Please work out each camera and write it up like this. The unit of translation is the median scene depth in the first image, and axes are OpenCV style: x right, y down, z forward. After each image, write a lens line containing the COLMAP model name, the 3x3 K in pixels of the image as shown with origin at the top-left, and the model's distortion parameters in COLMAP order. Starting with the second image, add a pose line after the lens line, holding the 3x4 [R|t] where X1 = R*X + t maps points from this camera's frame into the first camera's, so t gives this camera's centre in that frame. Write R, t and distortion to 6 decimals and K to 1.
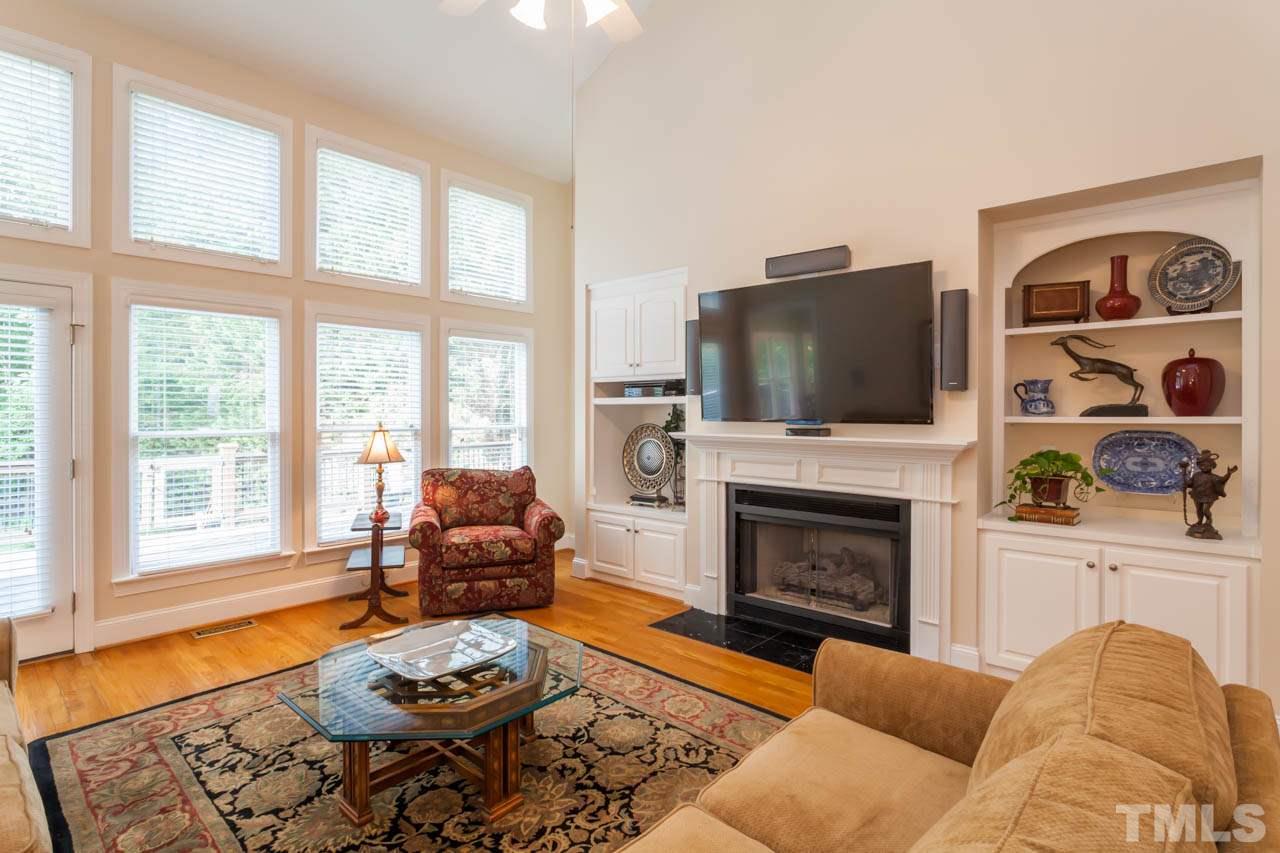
lens RADIAL K [[617.3, 0, 635.0], [0, 617.3, 415.2], [0, 0, 1]] dist [-0.021789, 0.000191]
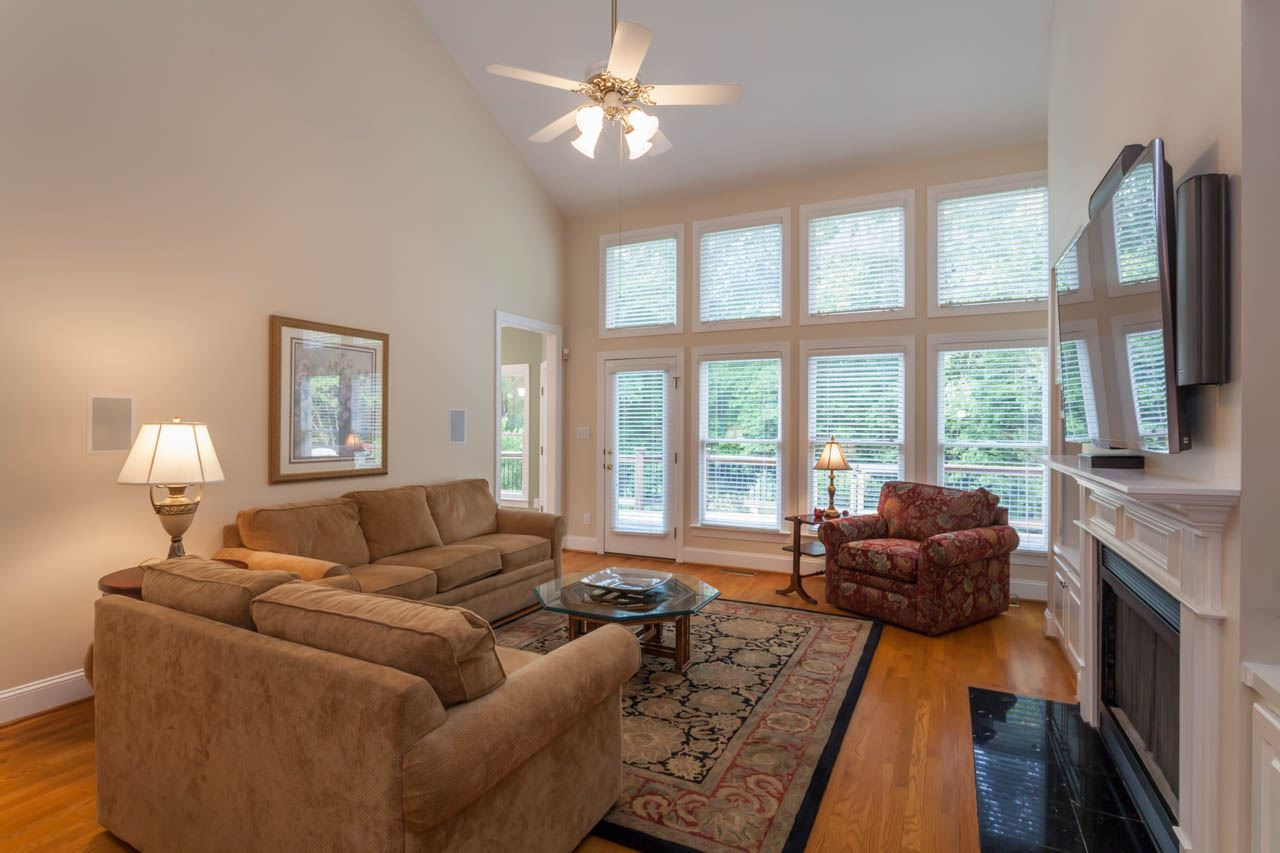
lens RADIAL K [[617.3, 0, 637.0], [0, 617.3, 426.7], [0, 0, 1]] dist [-0.021789, 0.000191]
pose [[0.271186, 0.004548, -0.962516, 0.671061], [-0.006081, 0.999977, 0.003012, -0.008192], [0.962508, 0.005037, 0.271207, 0.332851]]
